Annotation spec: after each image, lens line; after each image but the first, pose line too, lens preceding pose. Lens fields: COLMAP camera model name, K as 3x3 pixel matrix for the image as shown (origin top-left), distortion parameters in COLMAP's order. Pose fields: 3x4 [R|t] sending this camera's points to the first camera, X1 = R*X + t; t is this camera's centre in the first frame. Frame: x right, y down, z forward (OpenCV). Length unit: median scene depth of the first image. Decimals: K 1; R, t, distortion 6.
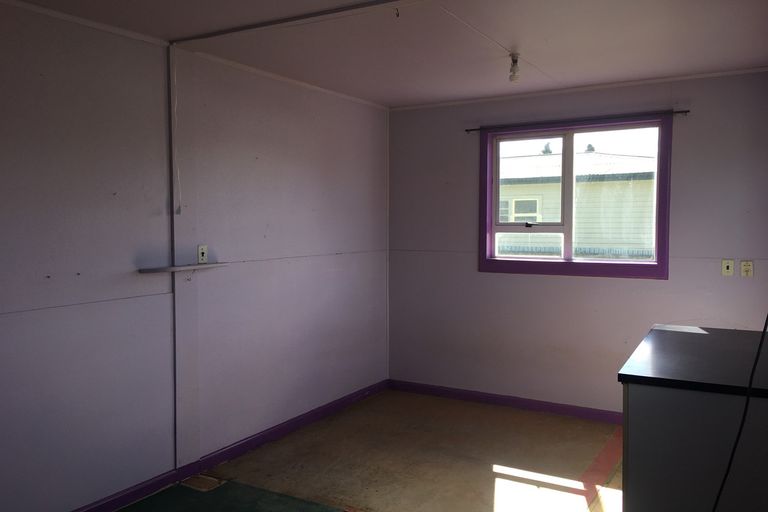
lens RADIAL K [[666.9, 0, 384.0], [0, 666.9, 256.0], [0, 0, 1]] dist [0.031990, -0.002822]
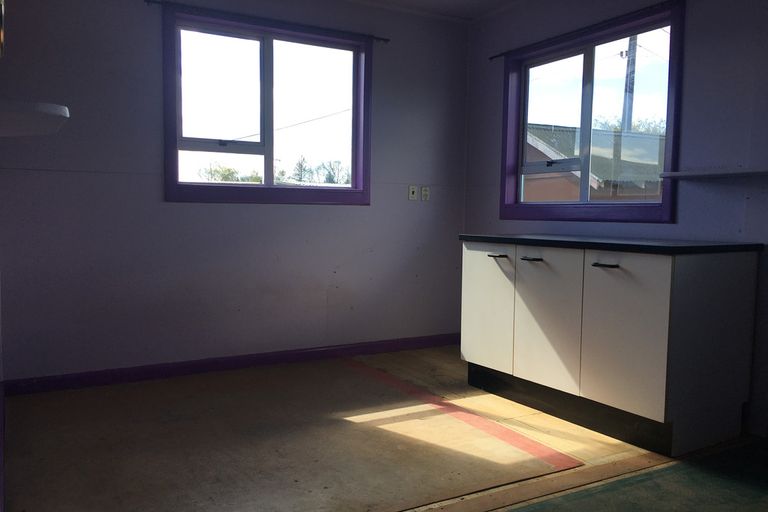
lens RADIAL K [[666.9, 0, 384.0], [0, 666.9, 256.0], [0, 0, 1]] dist [0.031990, -0.002822]
pose [[0.488151, -0.052863, 0.871157, -0.459626], [0.031312, 0.998582, 0.043049, 0.070893], [-0.872197, 0.006263, 0.489114, 0.495522]]
